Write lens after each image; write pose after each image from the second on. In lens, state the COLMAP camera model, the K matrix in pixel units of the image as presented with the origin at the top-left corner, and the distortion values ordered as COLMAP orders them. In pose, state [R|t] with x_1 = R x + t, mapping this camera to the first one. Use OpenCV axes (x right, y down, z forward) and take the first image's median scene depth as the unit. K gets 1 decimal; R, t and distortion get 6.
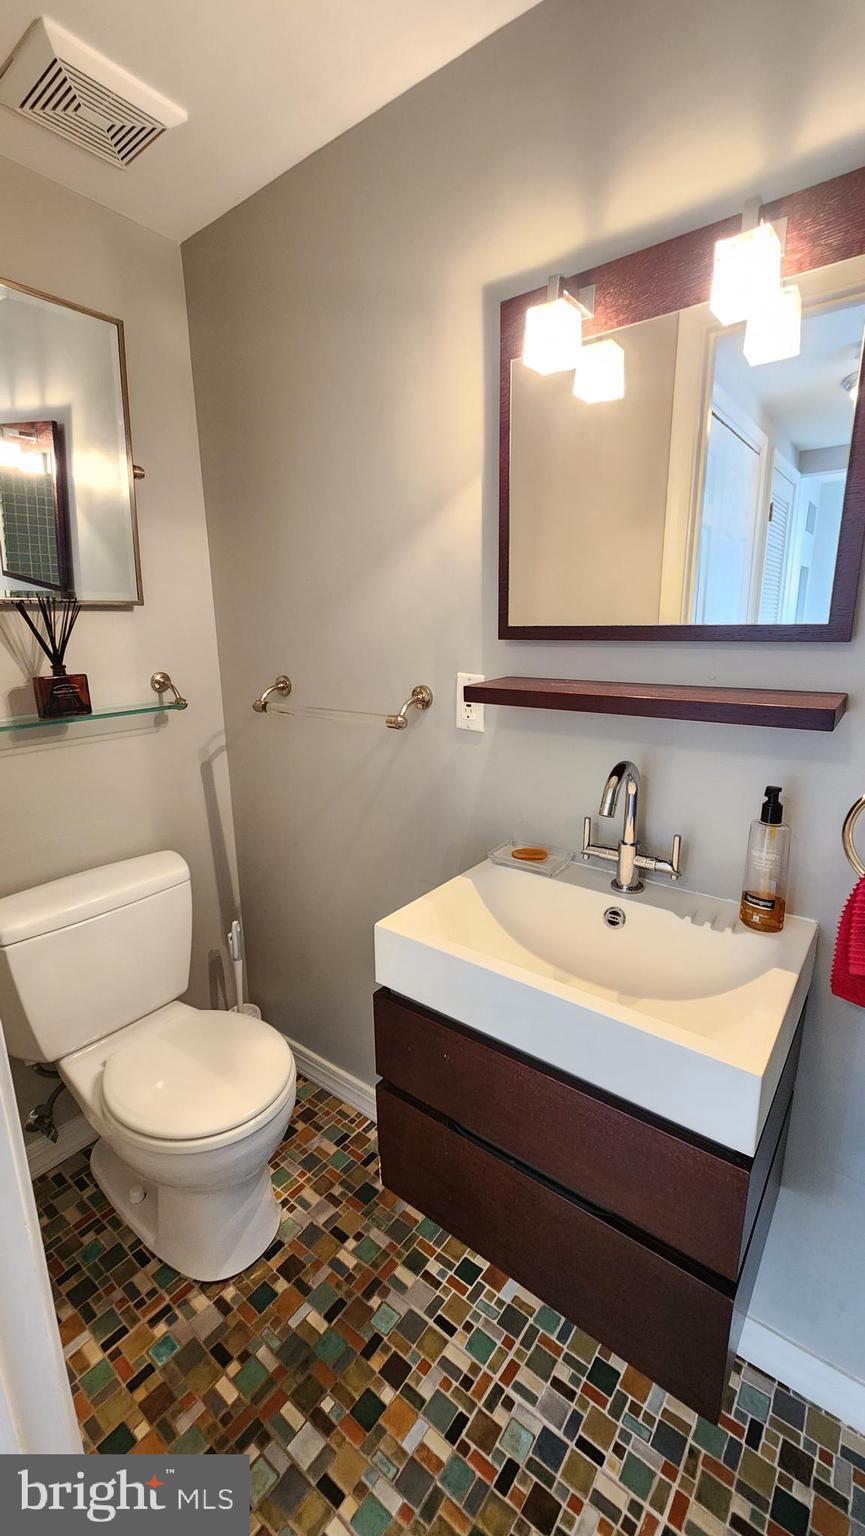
lens RADIAL K [[628.4, 0, 436.1], [0, 628.4, 769.0], [0, 0, 1]] dist [0.003733, -0.003154]
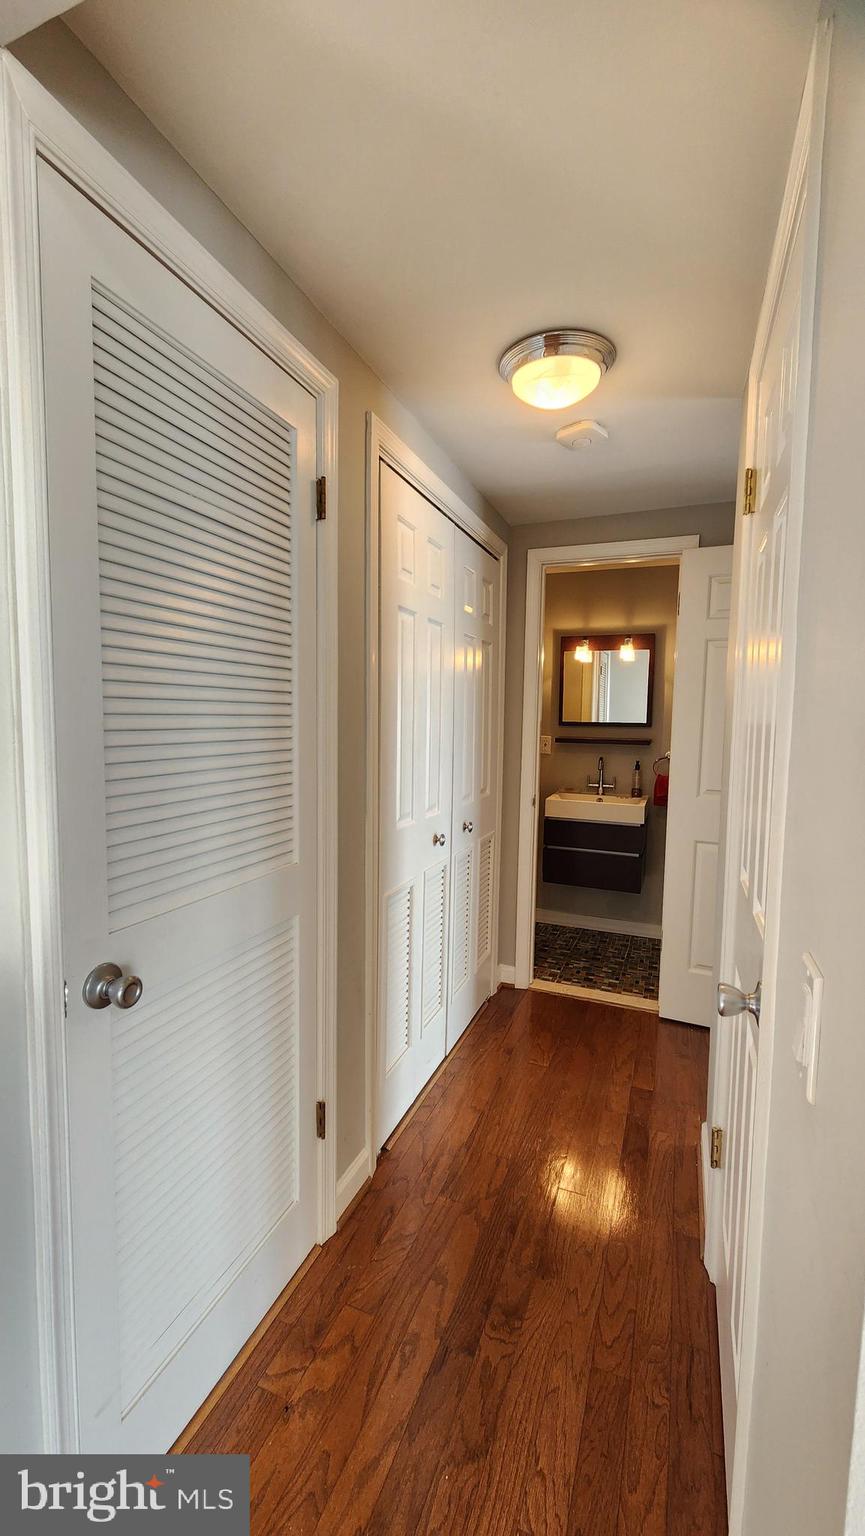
lens RADIAL K [[628.4, 0, 431.3], [0, 628.4, 768.6], [0, 0, 1]] dist [0.003733, -0.003154]
pose [[0.961322, 0.003024, 0.275412, -1.768943], [0.034844, 0.990571, -0.132496, 0.532537], [-0.273216, 0.136968, 0.952152, -2.379379]]
